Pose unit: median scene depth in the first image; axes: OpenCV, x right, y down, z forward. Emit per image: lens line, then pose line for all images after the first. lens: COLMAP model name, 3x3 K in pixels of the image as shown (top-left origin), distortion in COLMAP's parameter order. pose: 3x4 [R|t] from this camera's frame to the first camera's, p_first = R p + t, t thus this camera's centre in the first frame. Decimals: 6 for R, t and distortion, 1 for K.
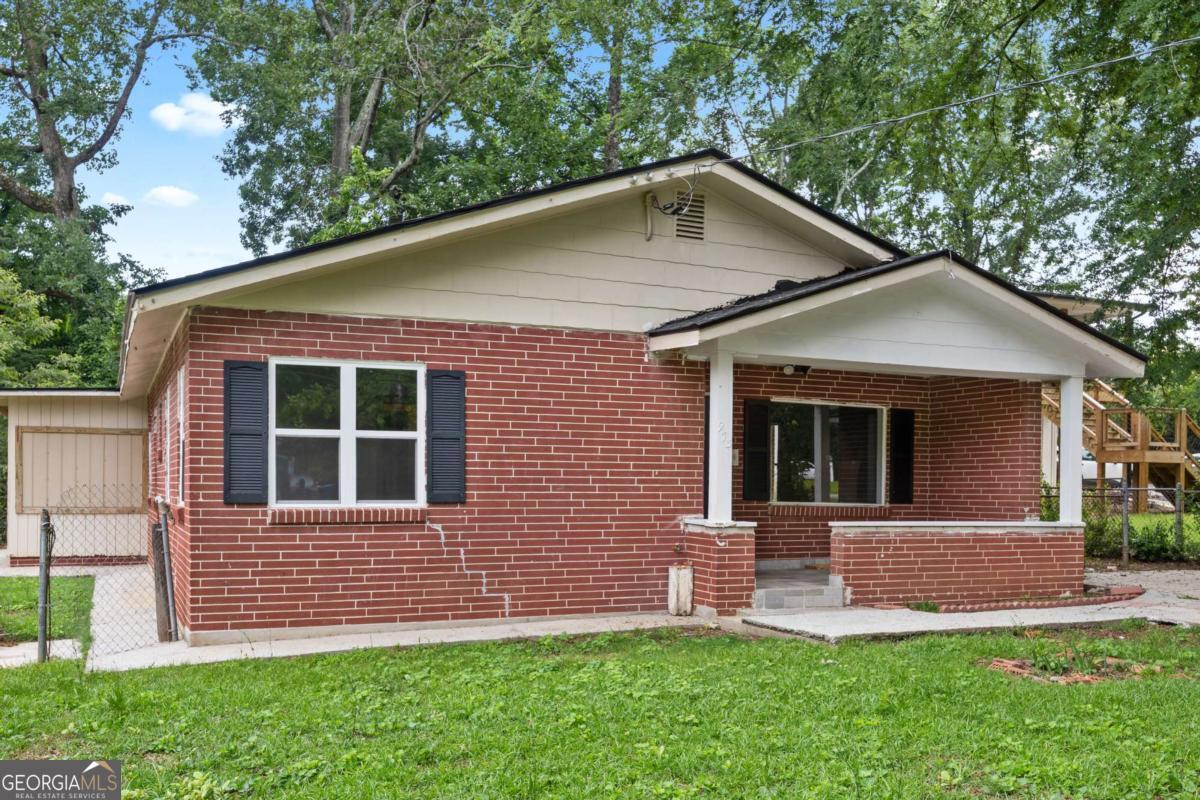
lens RADIAL K [[1125.4, 0, 600.0], [0, 1125.4, 400.0], [0, 0, 1]] dist [0.004350, 0.001965]
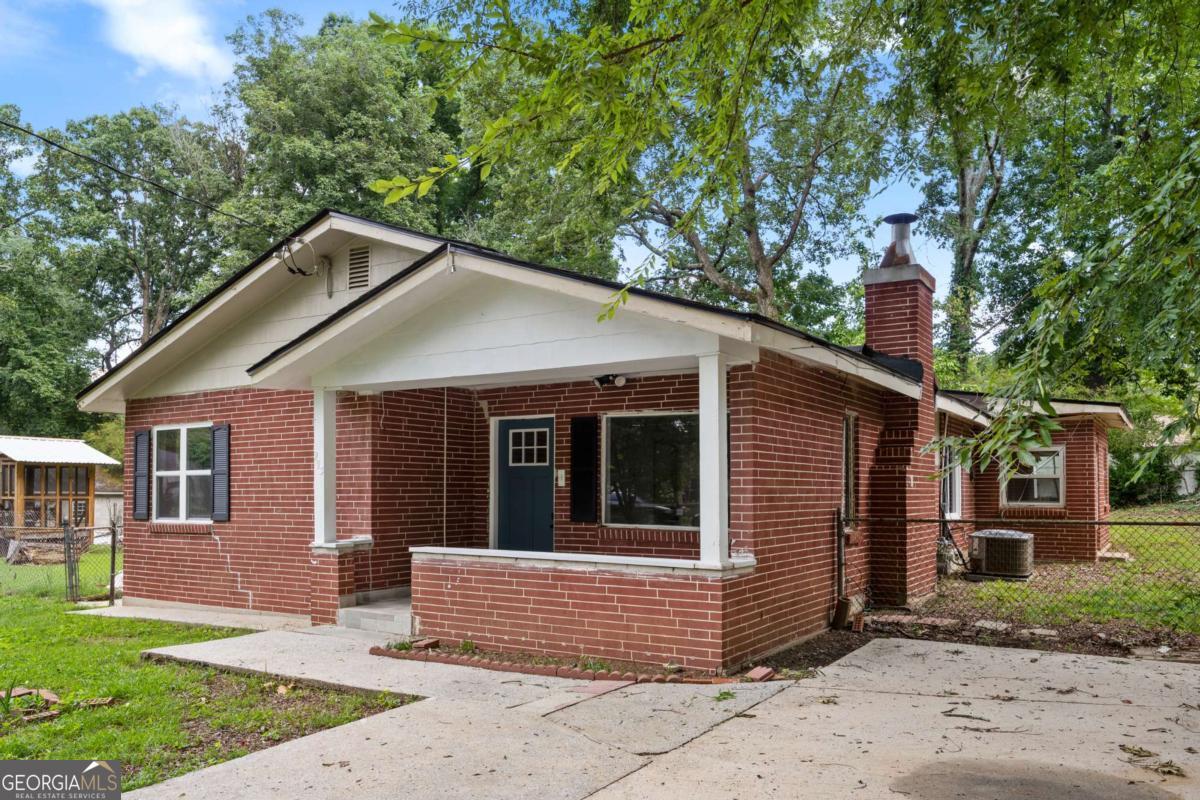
lens RADIAL K [[876.2, 0, 600.0], [0, 876.2, 400.0], [0, 0, 1]] dist [0.000341, -0.000524]
pose [[0.560808, -0.094282, -0.822560, 0.928077], [0.070017, 0.995337, -0.066349, 0.043361], [0.824980, -0.020384, 0.564795, 0.705708]]
